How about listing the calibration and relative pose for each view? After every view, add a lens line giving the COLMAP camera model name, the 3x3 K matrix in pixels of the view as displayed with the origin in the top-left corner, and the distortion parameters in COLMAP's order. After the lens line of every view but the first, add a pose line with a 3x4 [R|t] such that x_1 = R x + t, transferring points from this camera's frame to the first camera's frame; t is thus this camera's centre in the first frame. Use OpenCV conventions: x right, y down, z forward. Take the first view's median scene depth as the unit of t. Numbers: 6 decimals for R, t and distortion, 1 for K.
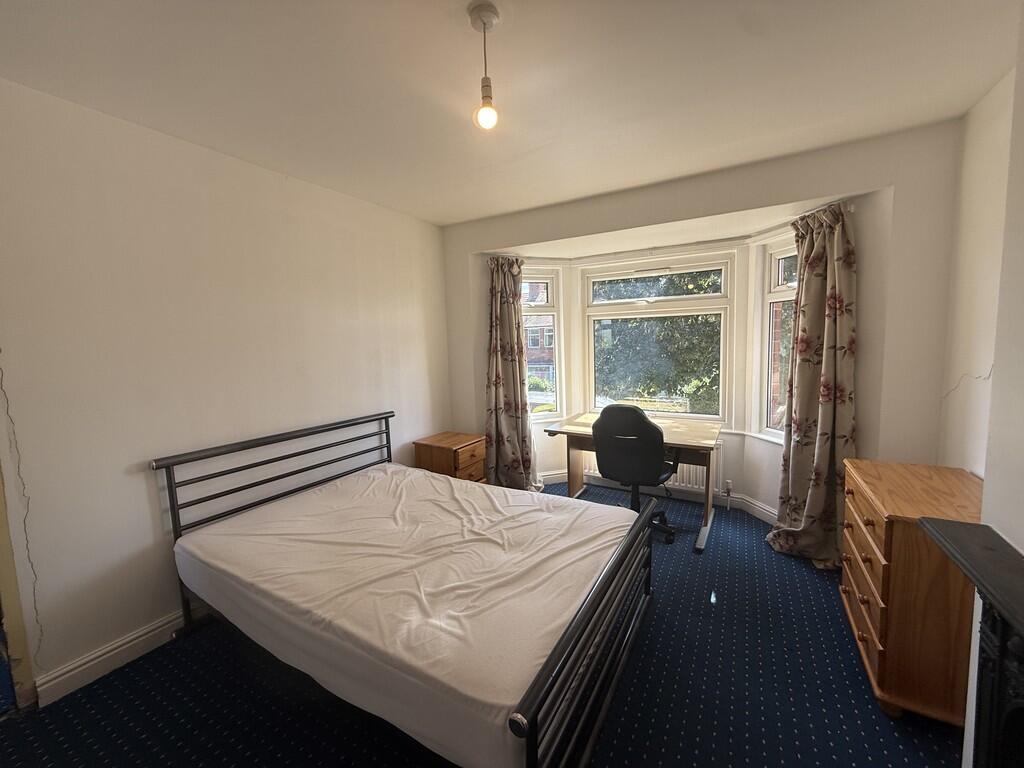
lens RADIAL K [[408.0, 0, 507.2], [0, 408.0, 381.9], [0, 0, 1]] dist [-0.000039, -0.000233]
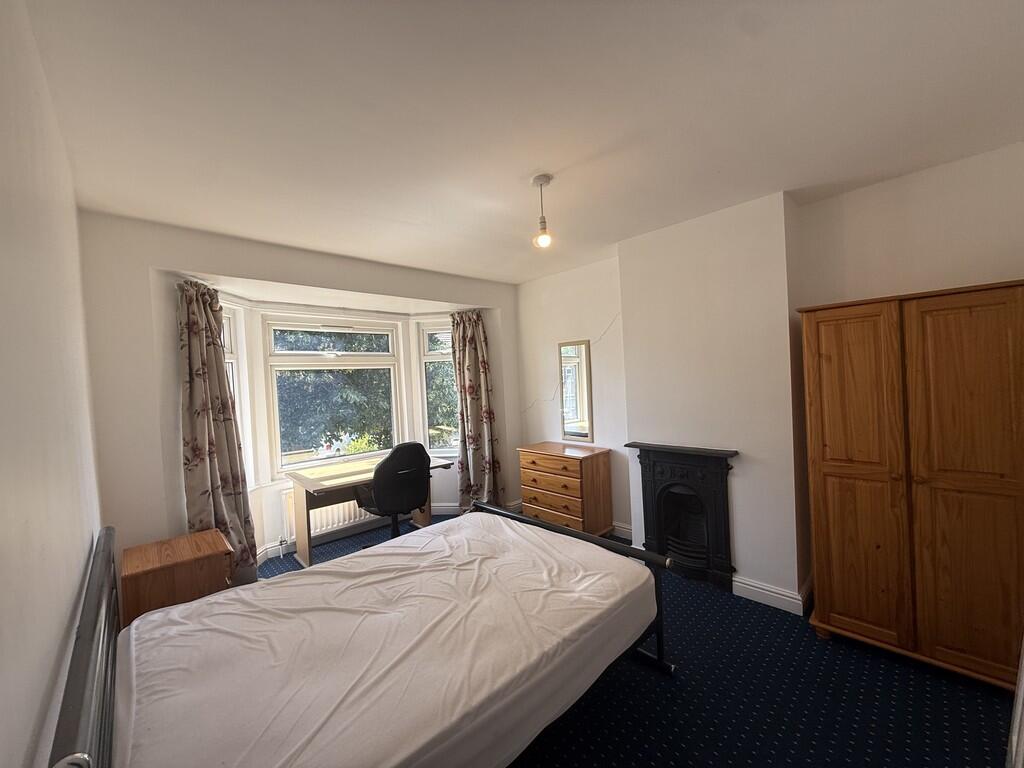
lens RADIAL K [[408.0, 0, 507.2], [0, 408.0, 381.9], [0, 0, 1]] dist [-0.000039, -0.000233]
pose [[0.282879, 0.001534, 0.959154, -0.734713], [0.128332, 0.990947, -0.039434, -0.033408], [-0.950532, 0.134245, 0.280121, 0.359802]]
